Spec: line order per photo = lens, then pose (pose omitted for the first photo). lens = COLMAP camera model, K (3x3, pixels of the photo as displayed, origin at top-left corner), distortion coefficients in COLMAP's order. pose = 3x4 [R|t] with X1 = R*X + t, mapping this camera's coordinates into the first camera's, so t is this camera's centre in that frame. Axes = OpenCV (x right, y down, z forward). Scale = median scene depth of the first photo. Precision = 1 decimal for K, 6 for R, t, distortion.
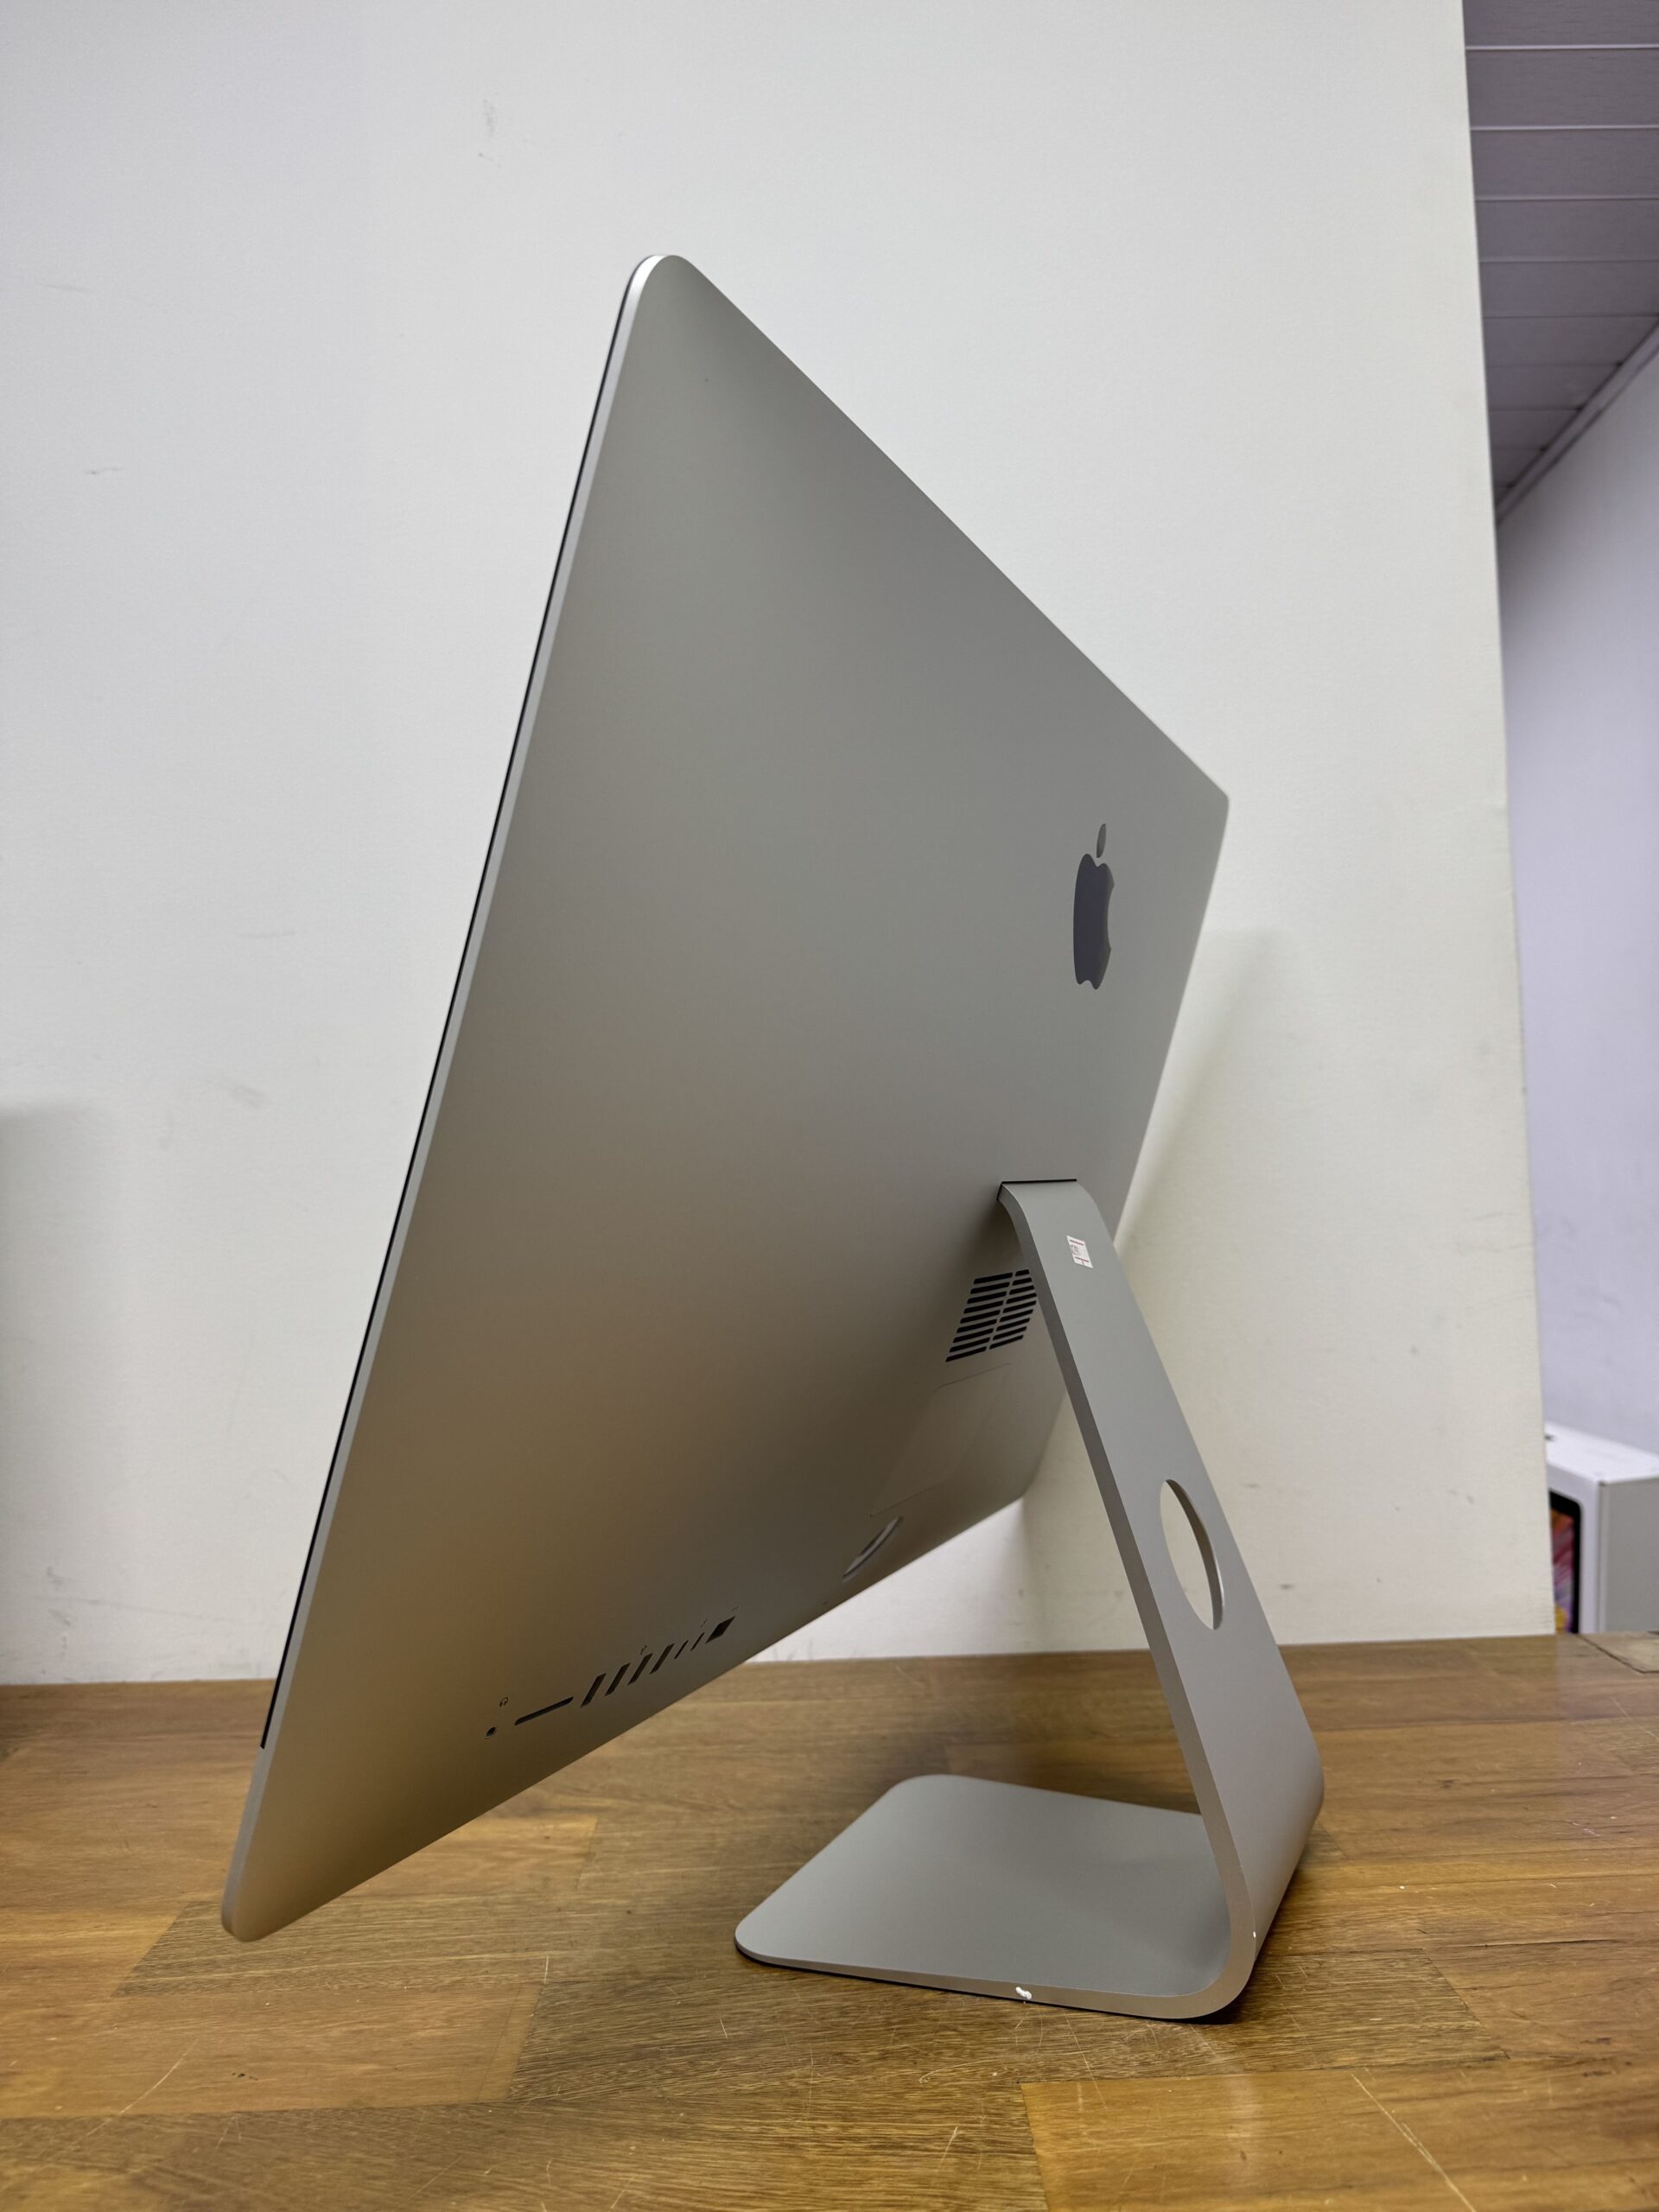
lens RADIAL K [[1571.0, 0, 828.4], [0, 1571.0, 1108.2], [0, 0, 1]] dist [-0.012882, -0.008111]
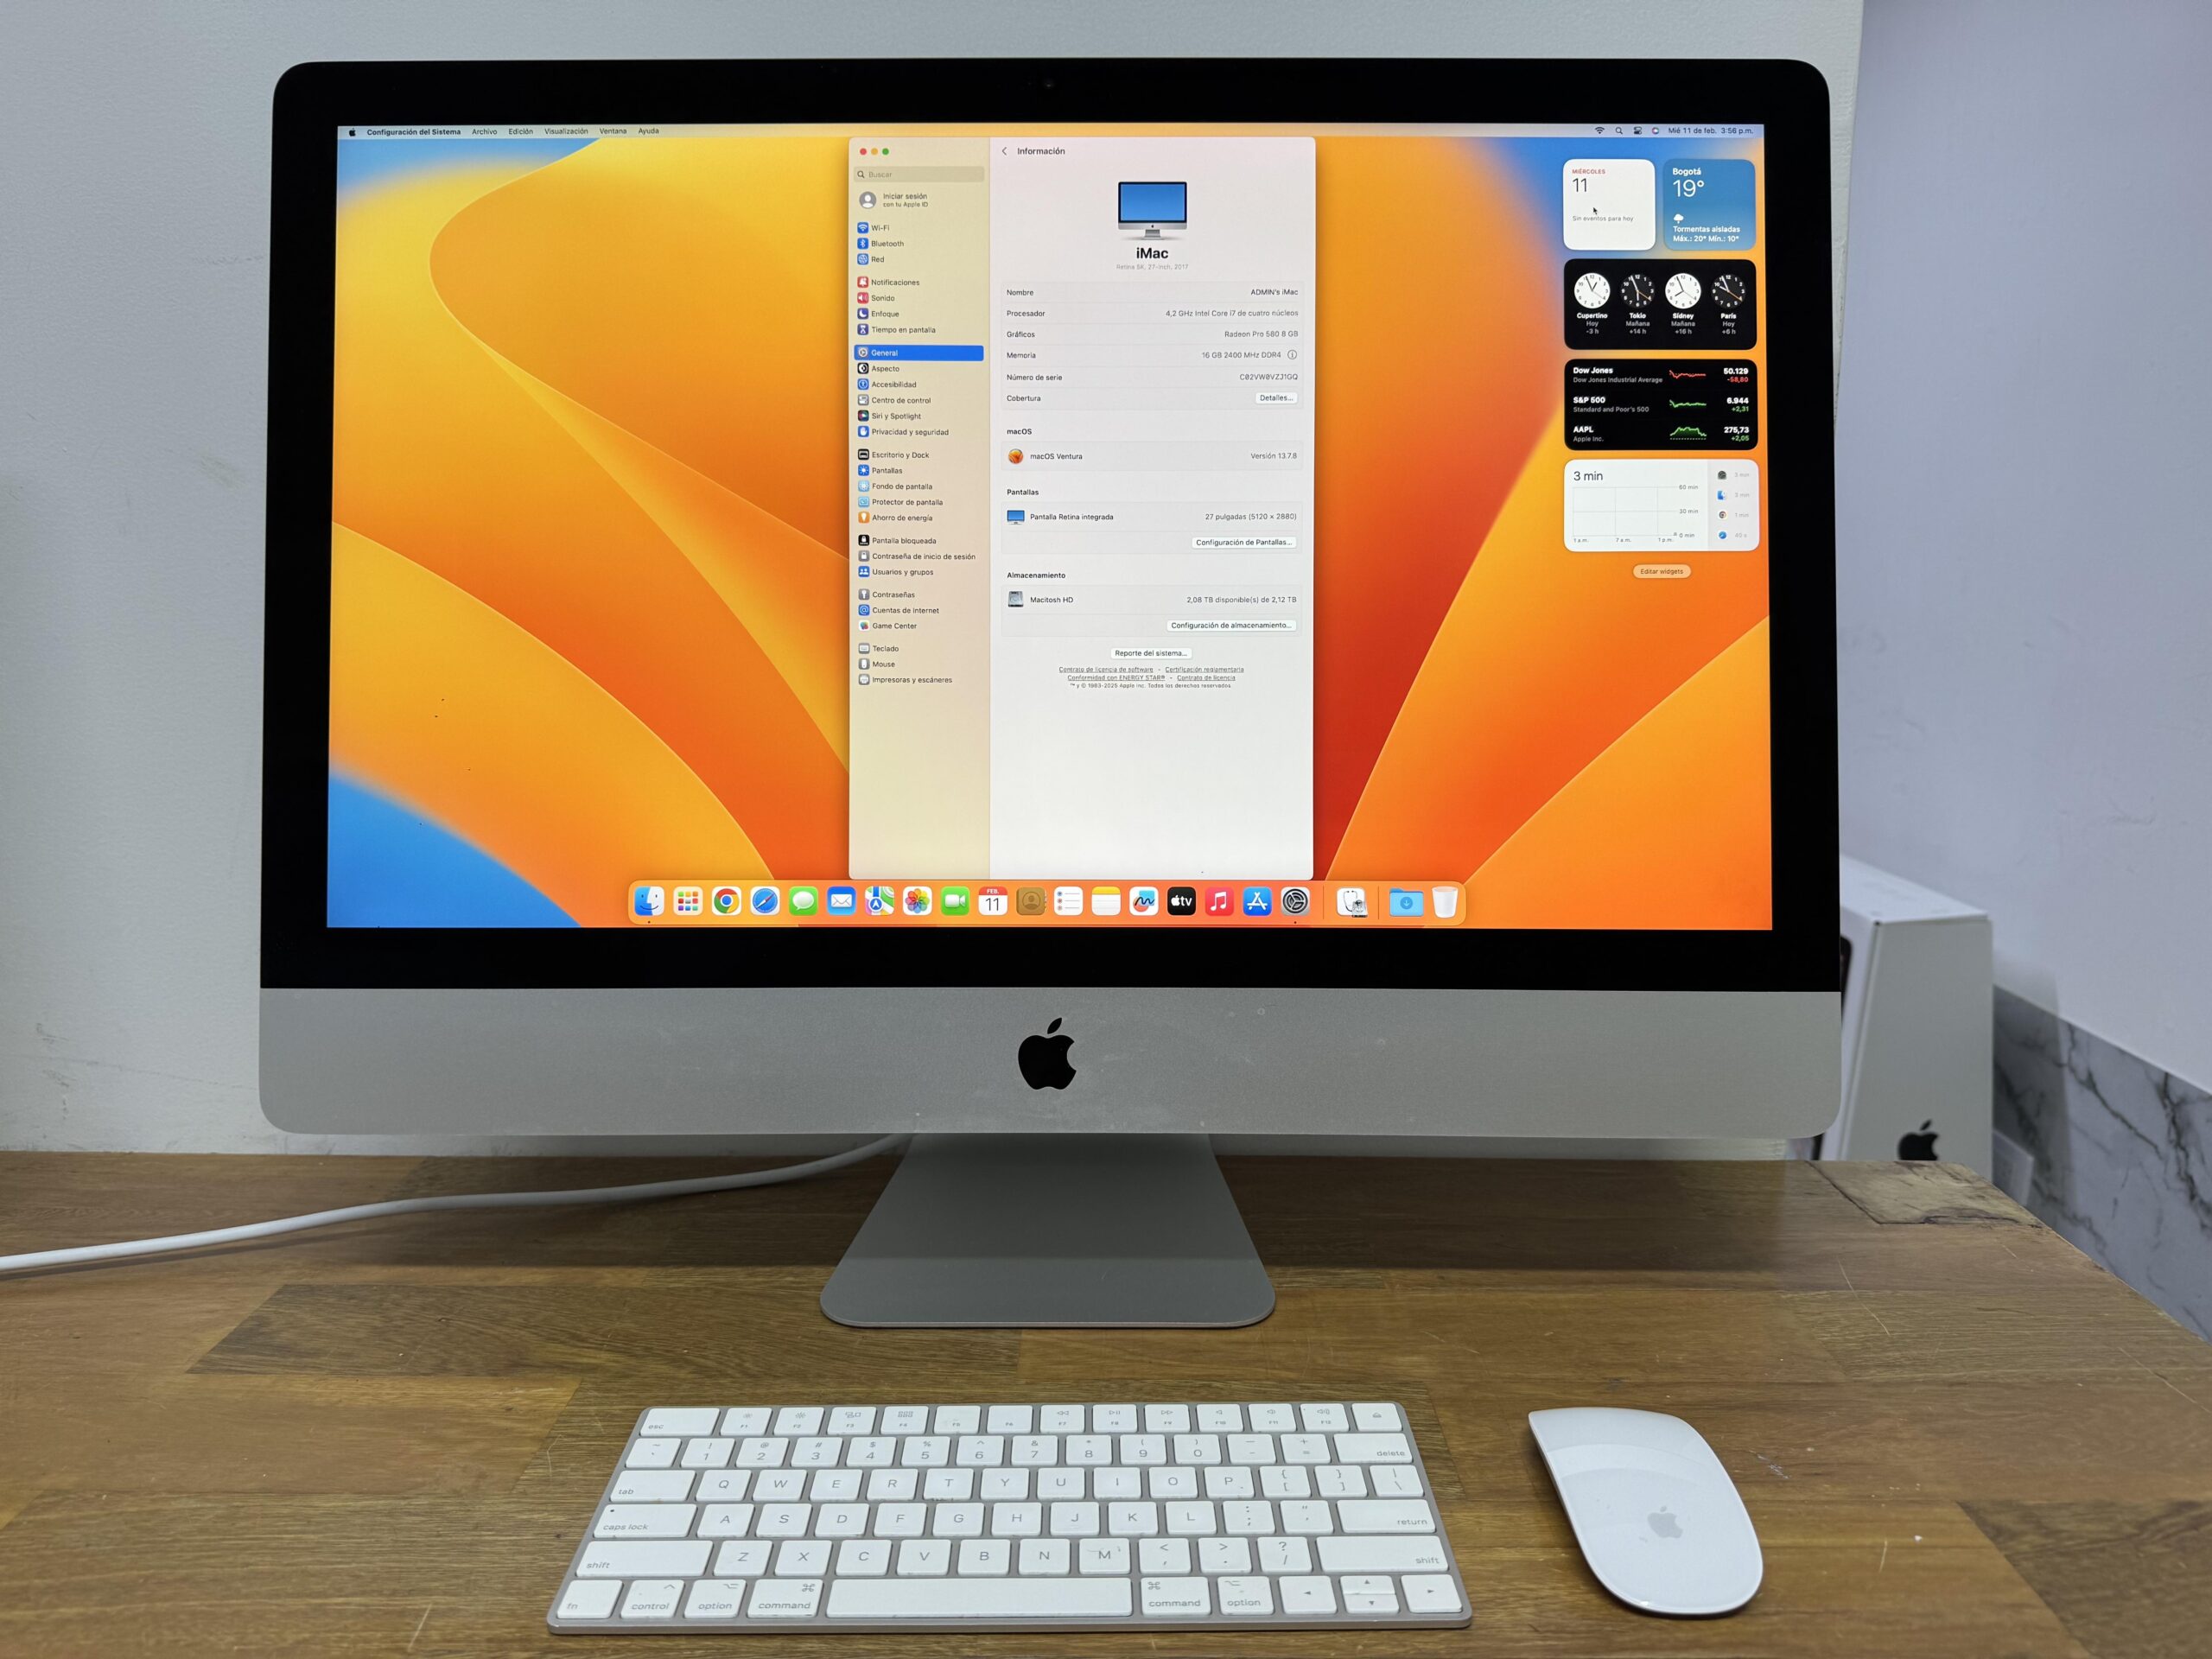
lens RADIAL K [[1571.0, 0, 1101.6], [0, 1571.0, 825.0], [0, 0, 1]] dist [-0.012882, -0.008111]
pose [[0.999300, 0.032968, -0.017698, 0.132216], [-0.028315, 0.975465, 0.218328, -0.024109], [0.024461, -0.217674, 0.975715, 0.256196]]
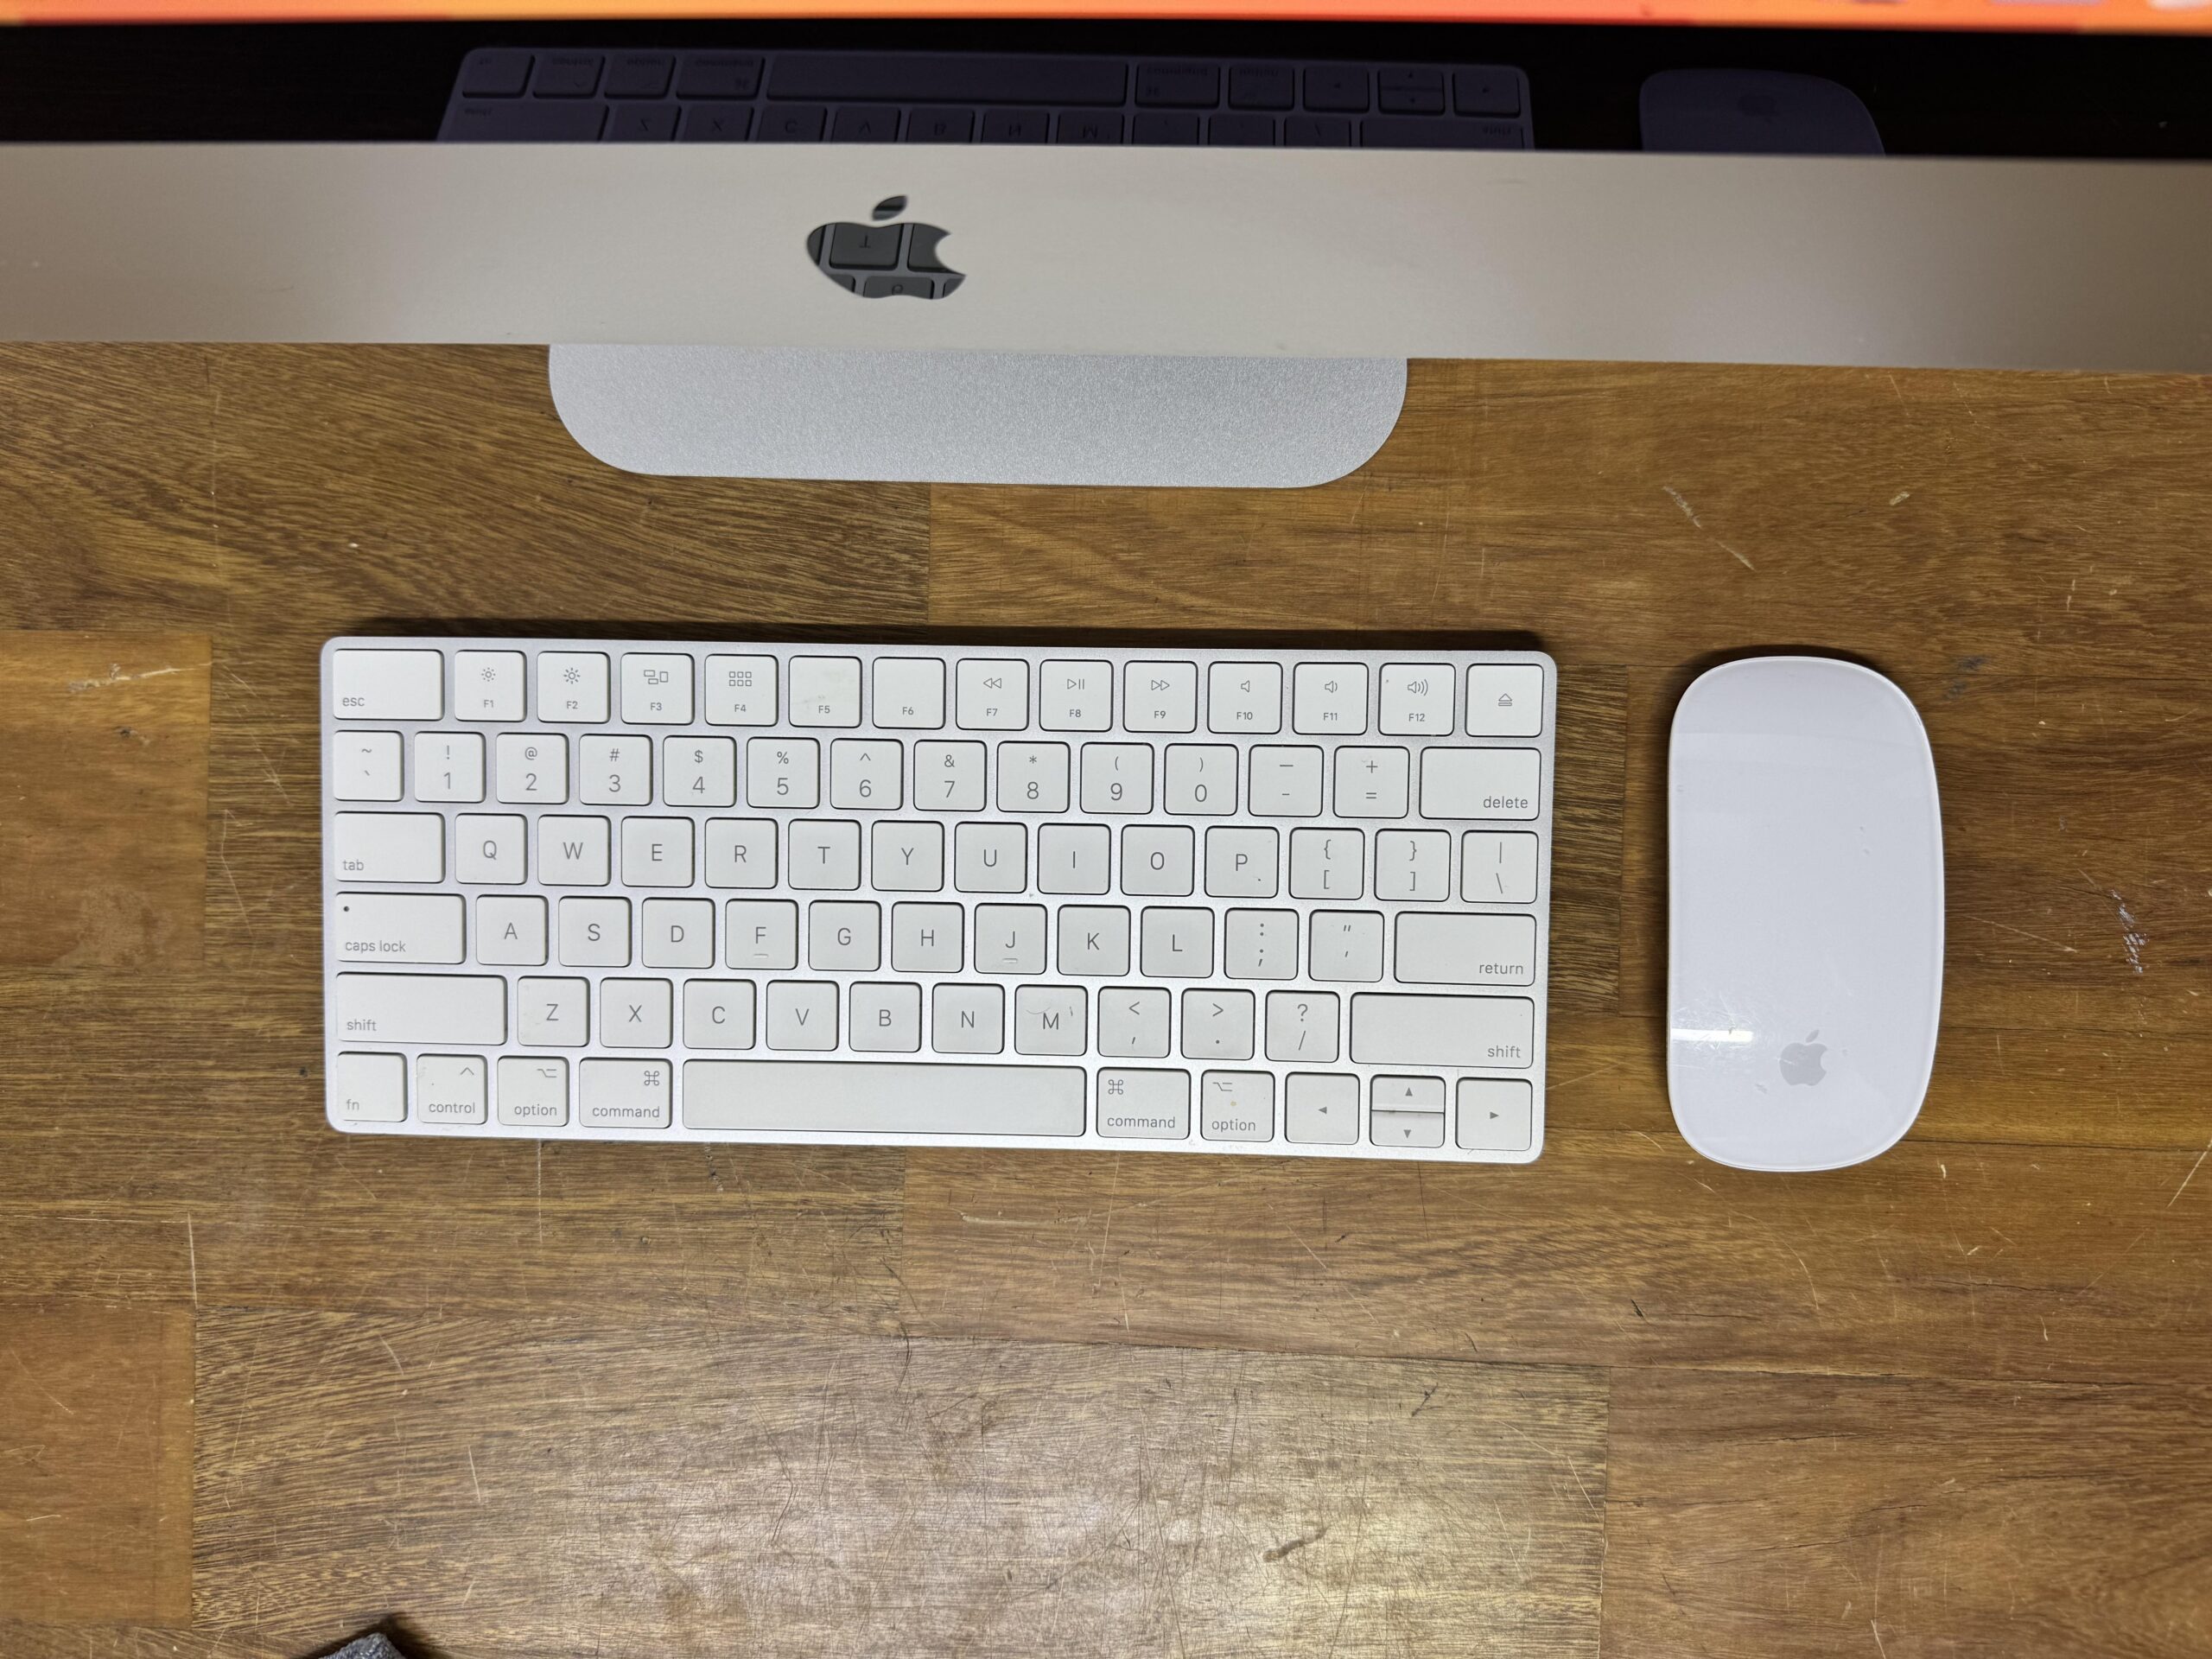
lens RADIAL K [[1571.0, 0, 1099.2], [0, 1571.0, 831.8], [0, 0, 1]] dist [-0.012882, -0.008111]
pose [[0.999037, 0.039884, -0.018286, 0.147007], [0.020295, -0.050546, 0.998516, -0.043511], [0.038900, -0.997925, -0.051307, 0.964546]]
